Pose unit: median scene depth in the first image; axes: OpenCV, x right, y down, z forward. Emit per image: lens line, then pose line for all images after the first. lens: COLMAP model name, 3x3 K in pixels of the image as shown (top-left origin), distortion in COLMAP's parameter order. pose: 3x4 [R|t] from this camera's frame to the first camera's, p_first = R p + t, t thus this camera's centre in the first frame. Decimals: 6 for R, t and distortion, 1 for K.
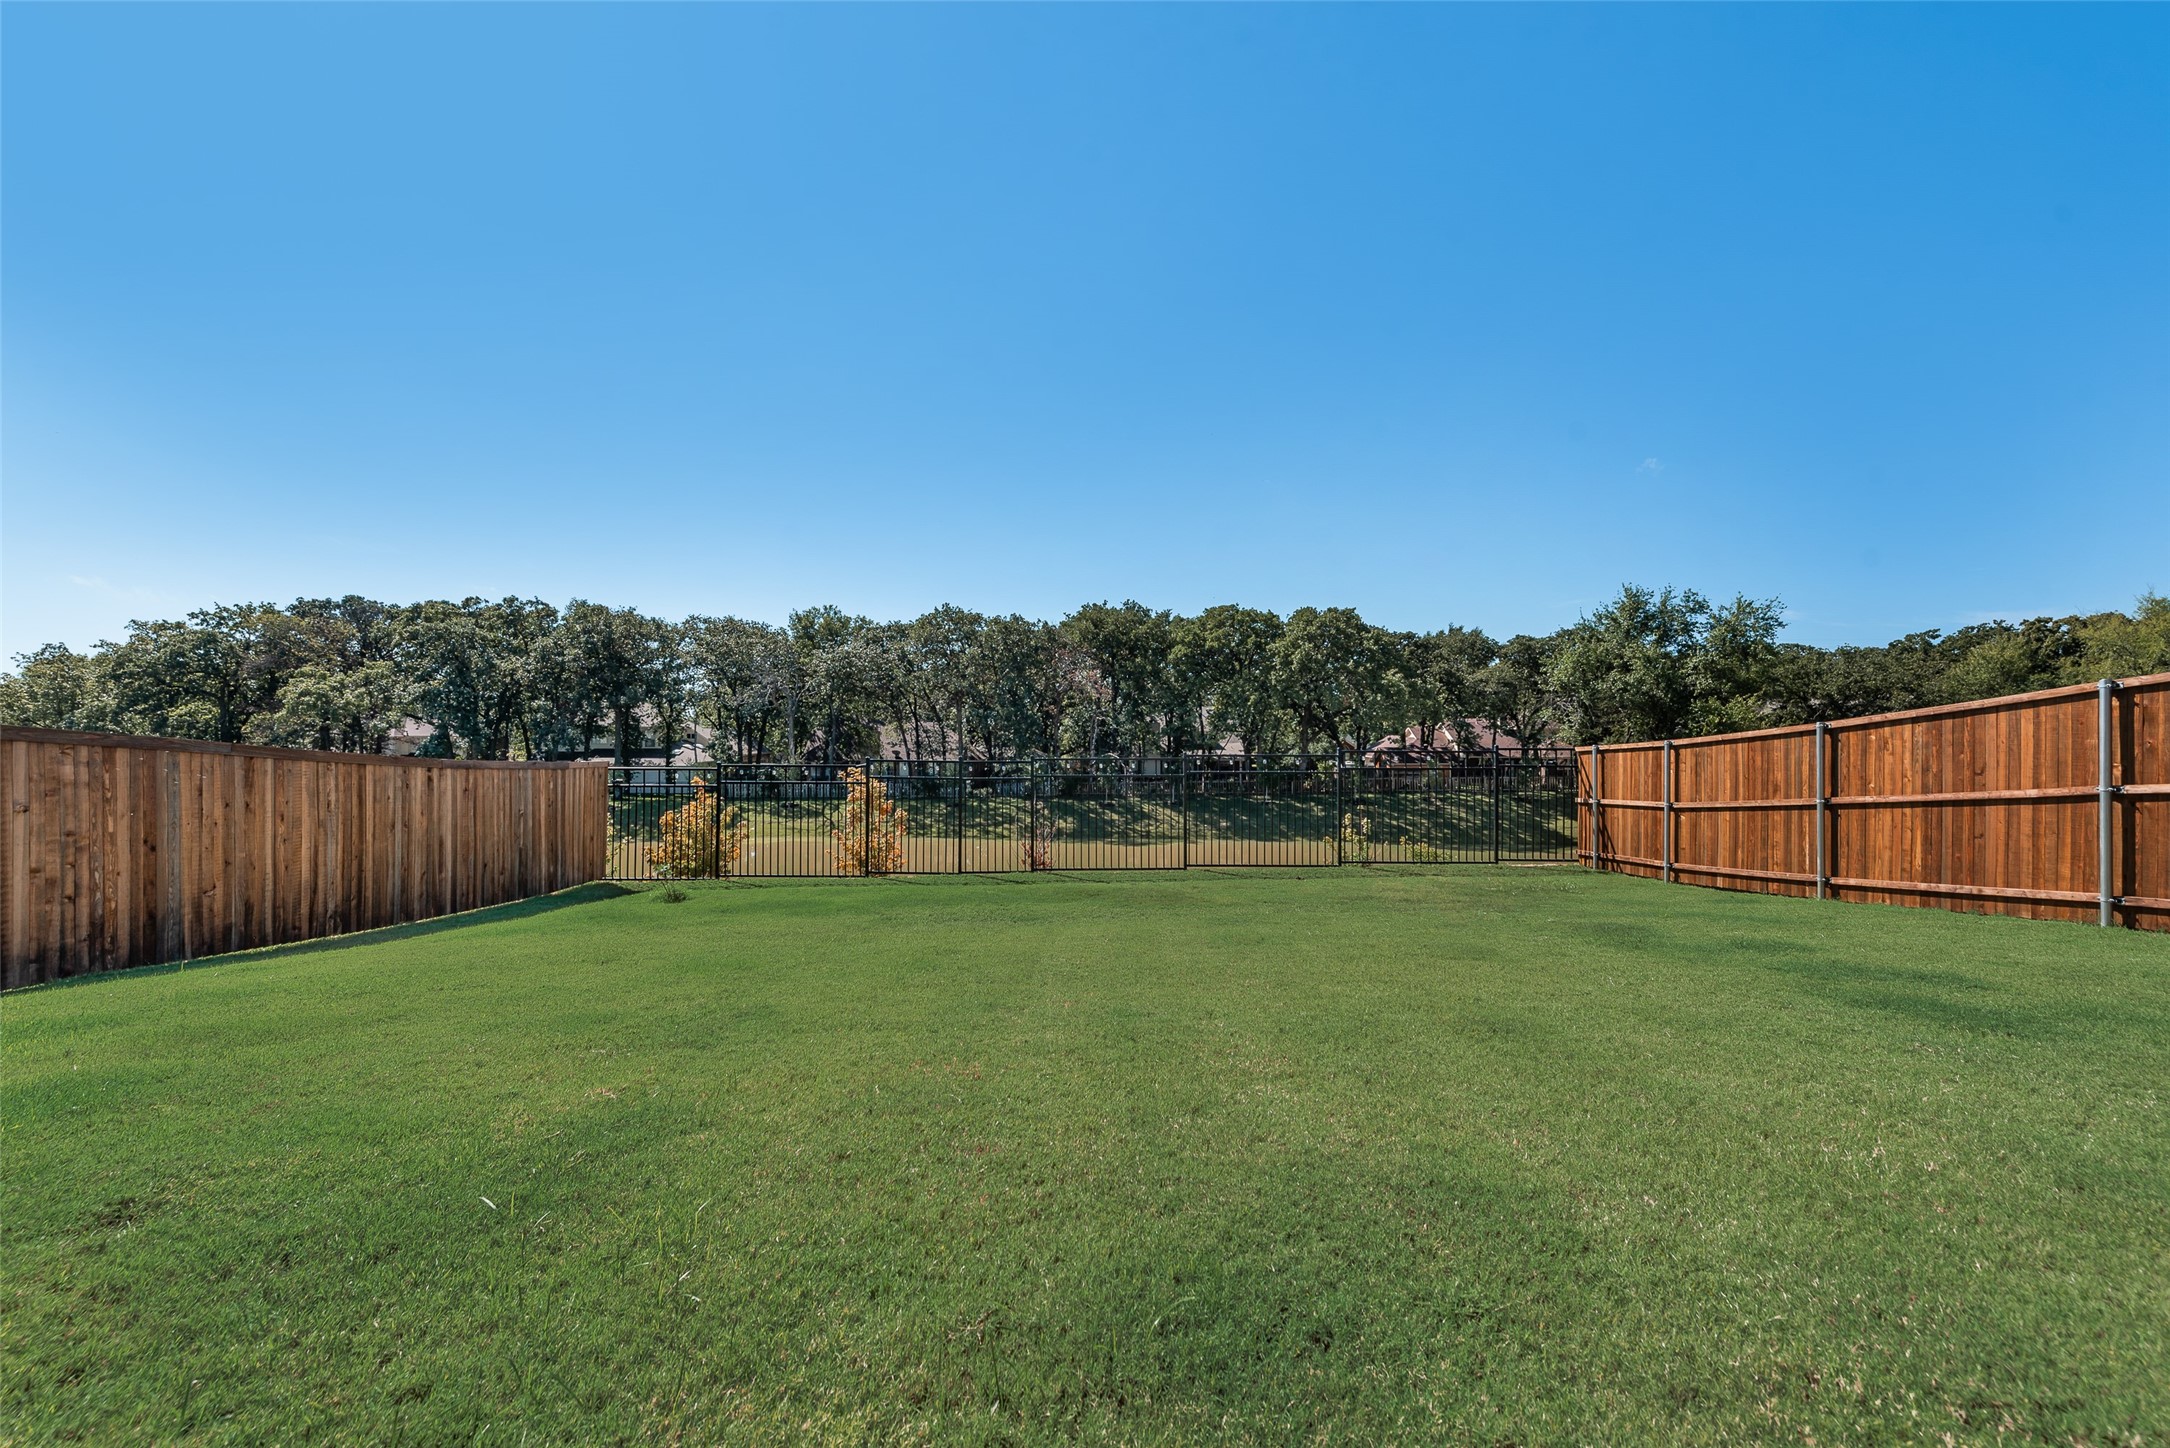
lens RADIAL K [[867.7, 0, 1079.8], [0, 867.7, 727.4], [0, 0, 1]] dist [0.015502, -0.000489]
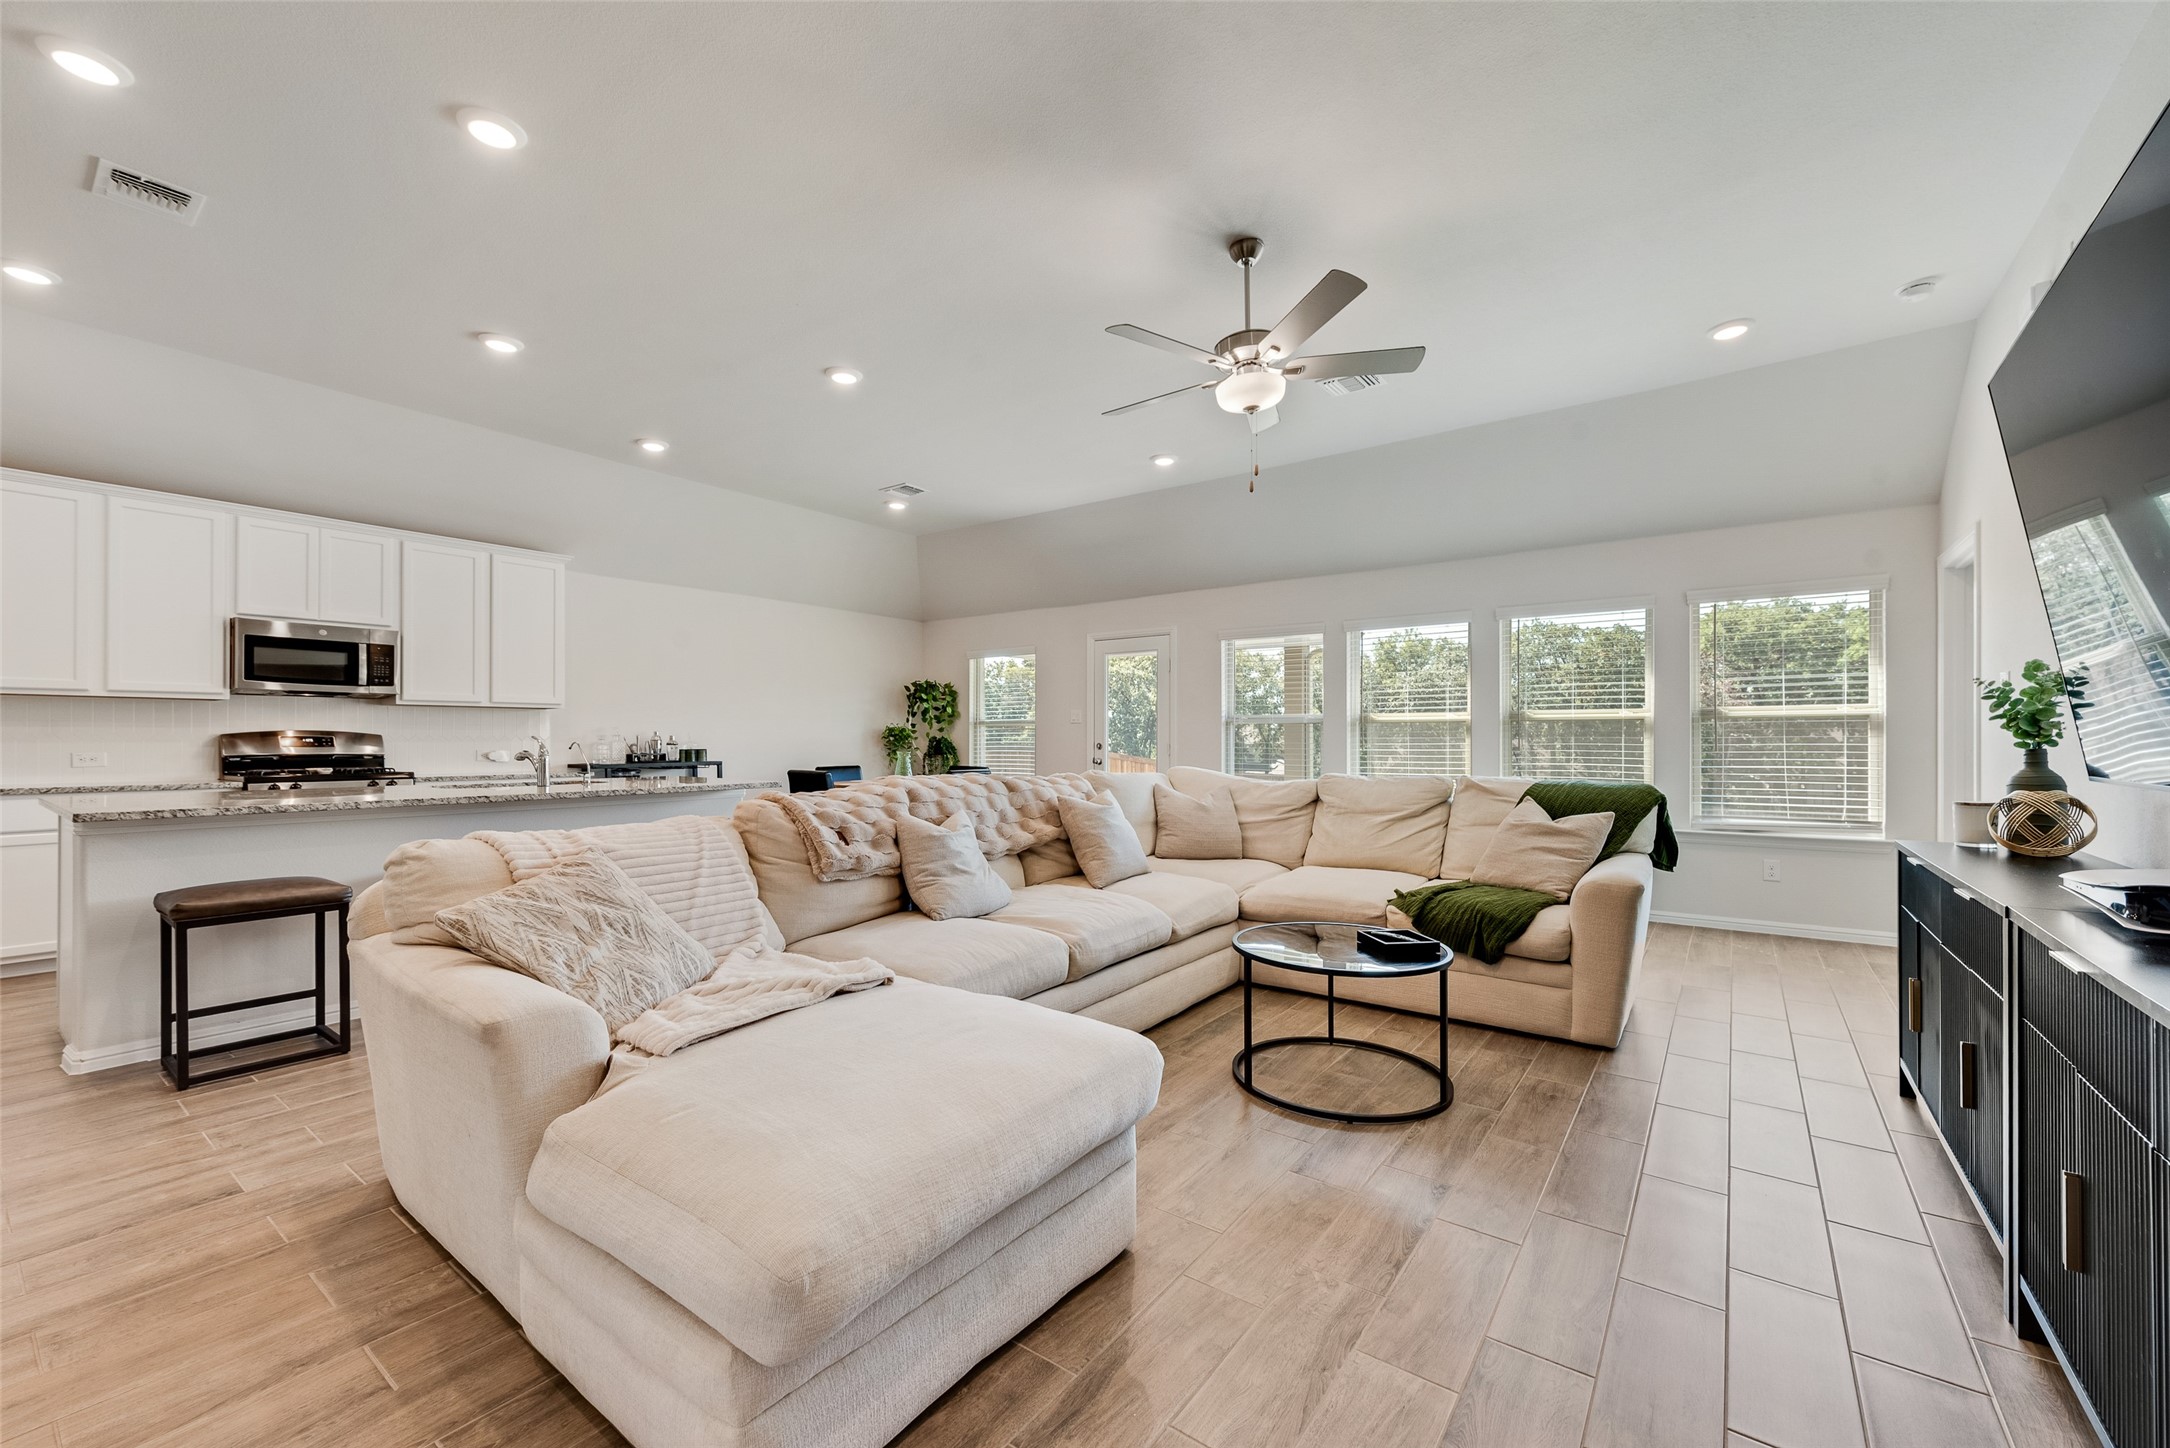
lens RADIAL K [[879.0, 0, 1059.7], [0, 879.0, 734.7], [0, 0, 1]] dist [0.007791, -0.001411]
pose [[0.798085, -0.007336, -0.602500, 0.015231], [0.000988, 0.999940, -0.010866, -0.000889], [0.602544, 0.008077, 0.798045, -0.117988]]
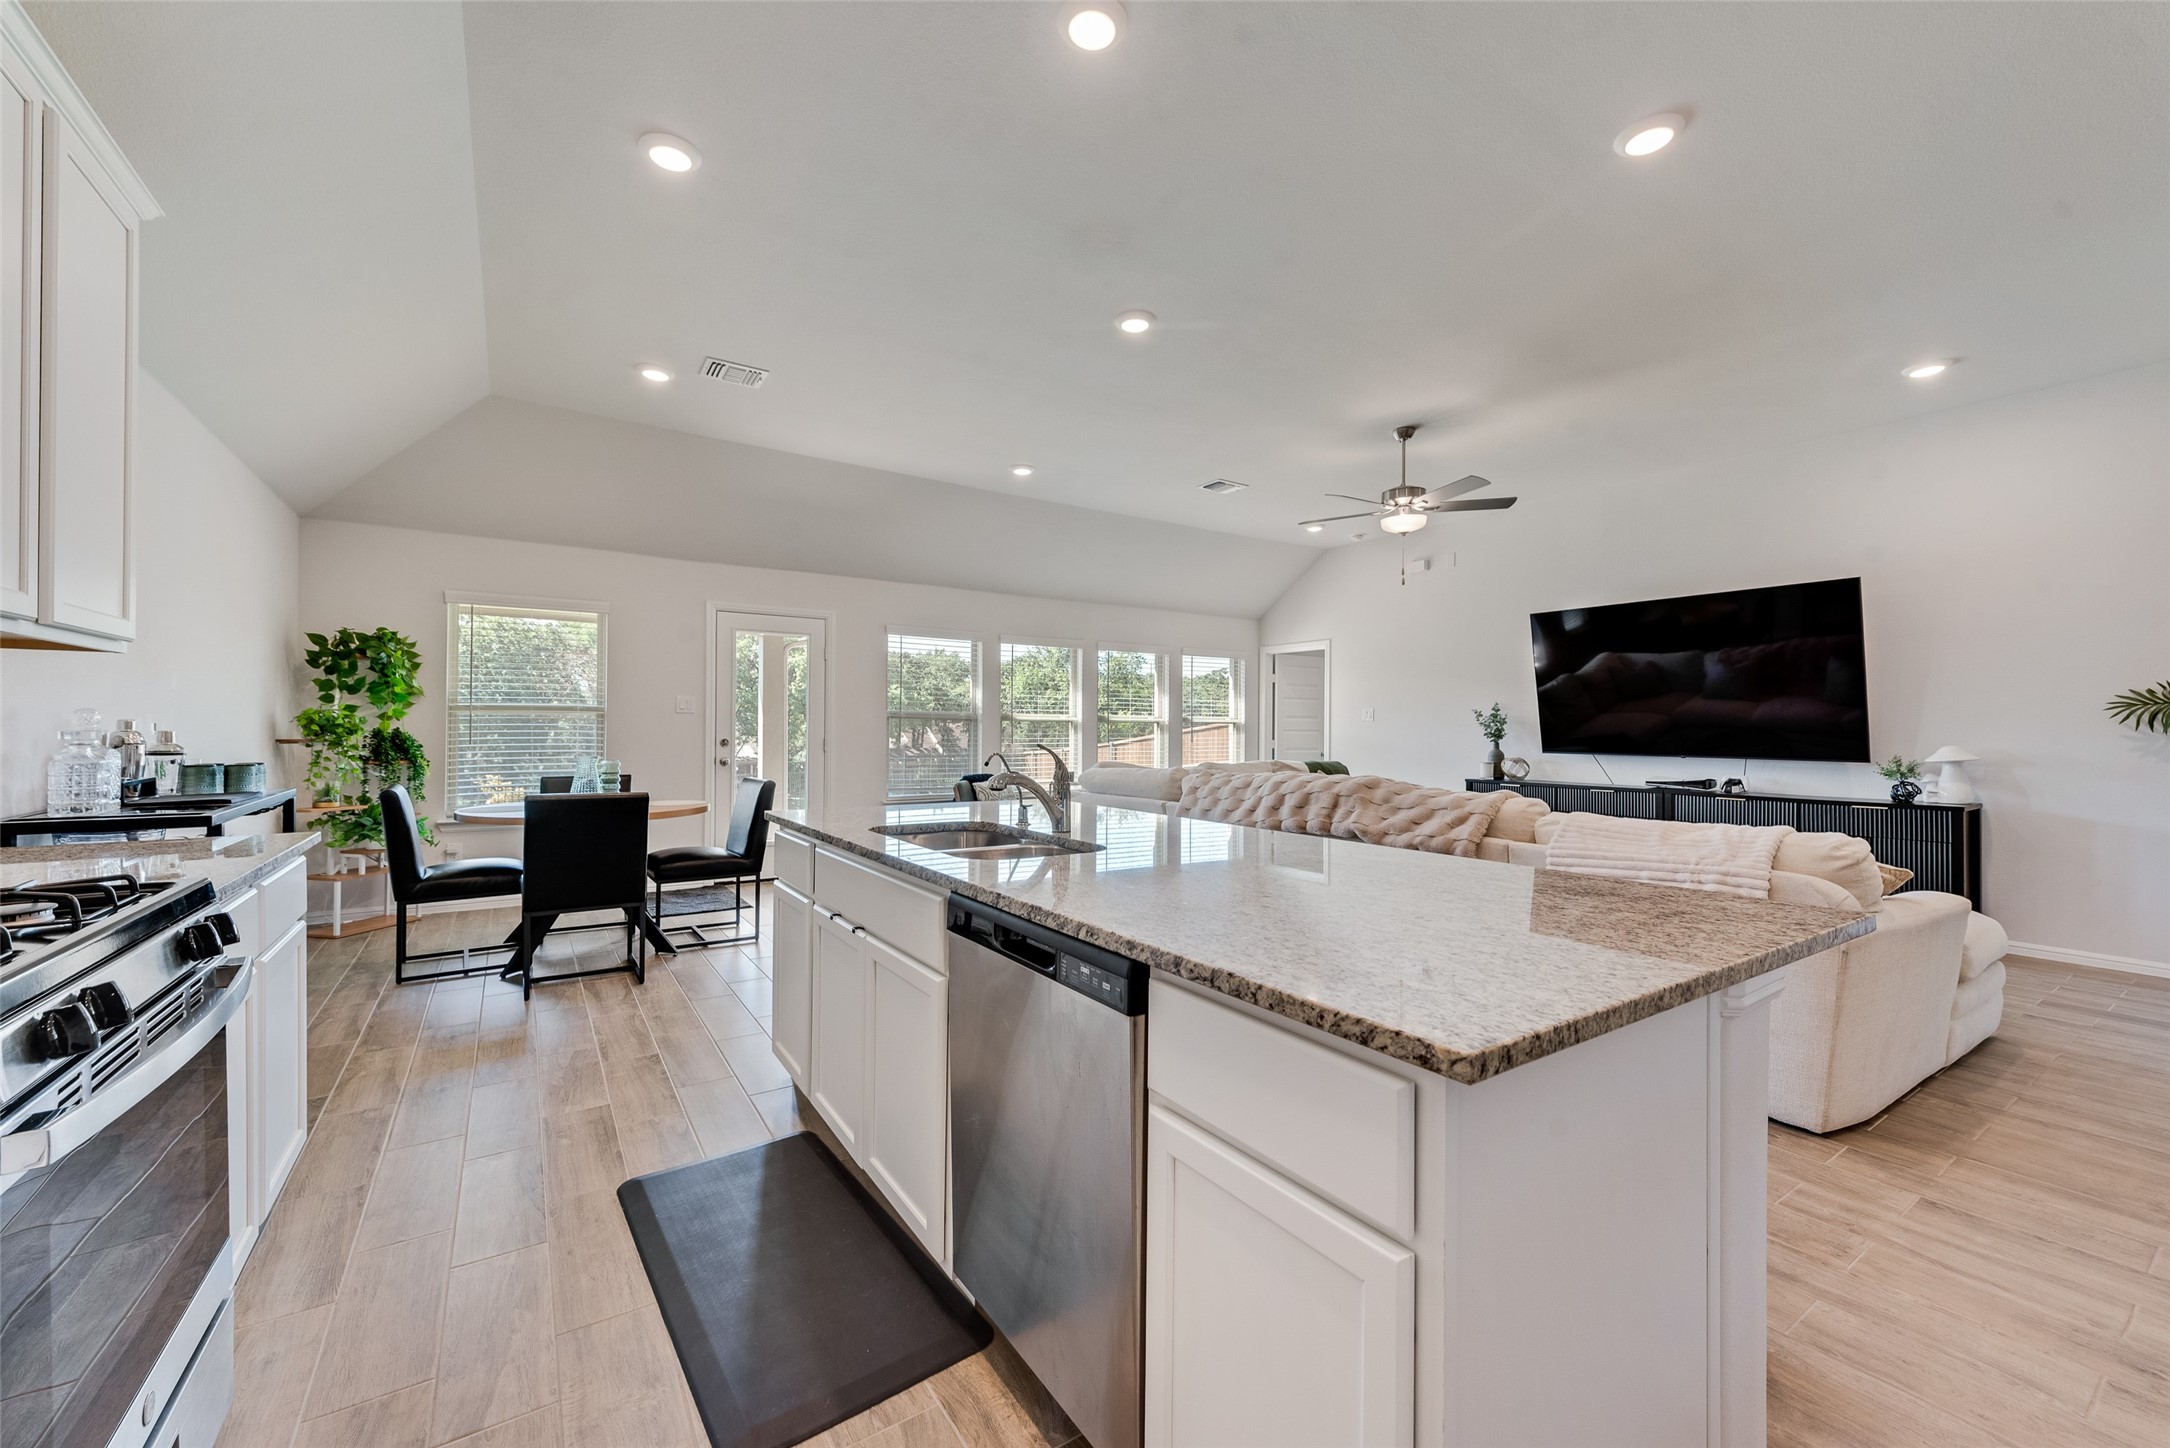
lens RADIAL K [[848.8, 0, 1080.8], [0, 848.8, 726.8], [0, 0, 1]] dist [0.000978, -0.000178]
pose [[0.829905, 0.003699, 0.557893, -0.081318], [-0.001680, 0.999990, -0.004131, -0.002158], [-0.557903, 0.002490, 0.829903, -0.118987]]
